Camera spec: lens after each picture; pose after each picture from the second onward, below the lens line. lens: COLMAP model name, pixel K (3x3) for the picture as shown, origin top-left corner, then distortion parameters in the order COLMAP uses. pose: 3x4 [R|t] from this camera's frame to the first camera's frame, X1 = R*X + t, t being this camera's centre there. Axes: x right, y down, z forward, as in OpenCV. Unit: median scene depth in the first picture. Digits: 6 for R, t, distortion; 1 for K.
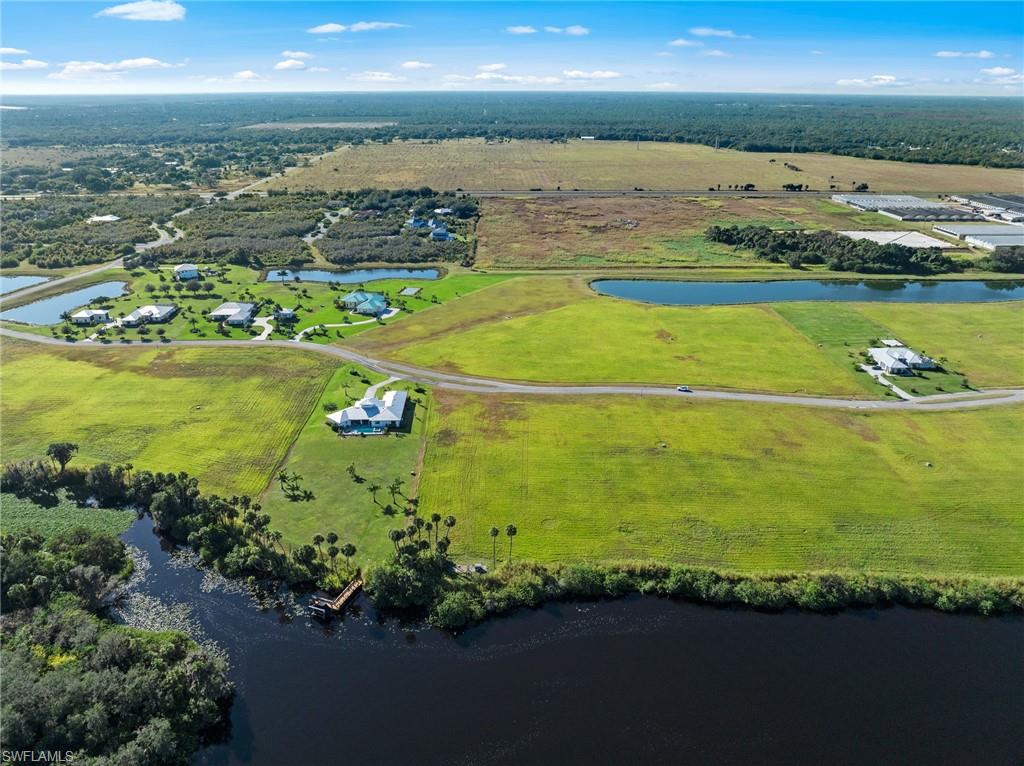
lens RADIAL K [[717.4, 0, 513.3], [0, 717.4, 379.6], [0, 0, 1]] dist [-0.038719, -0.001008]
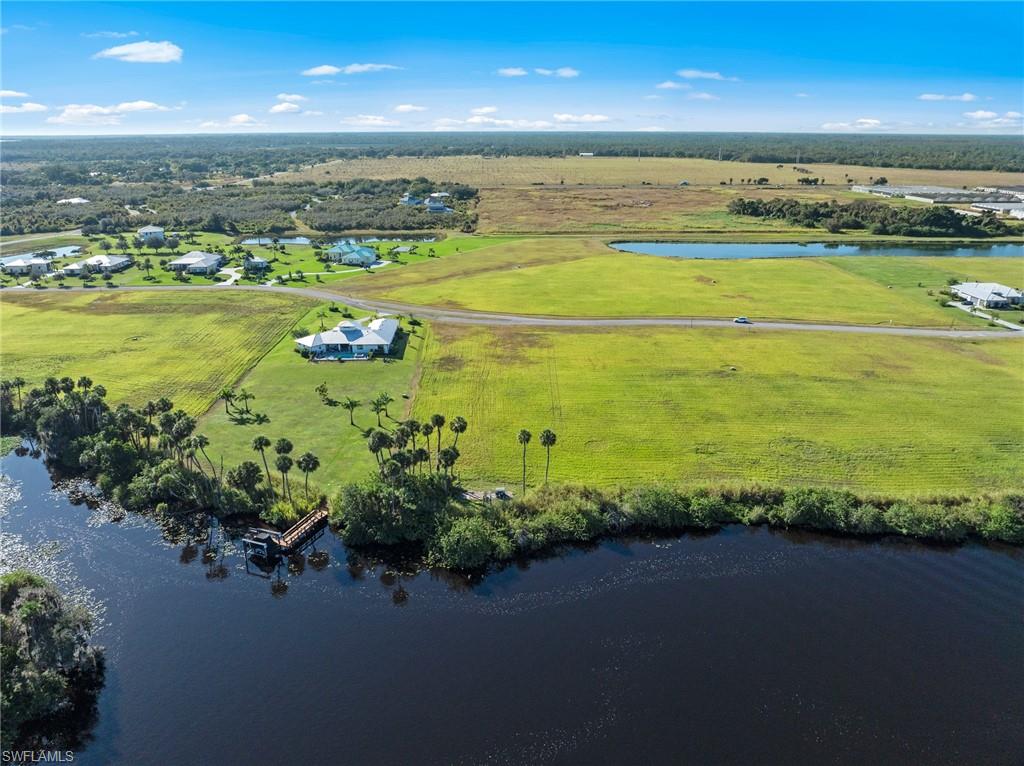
lens RADIAL K [[717.4, 0, 513.3], [0, 717.4, 379.6], [0, 0, 1]] dist [-0.038719, -0.001008]
pose [[0.999964, -0.004728, 0.007106, -0.025692], [0.005096, 0.998598, -0.052690, 0.119846], [-0.006847, 0.052725, 0.998586, 0.197723]]
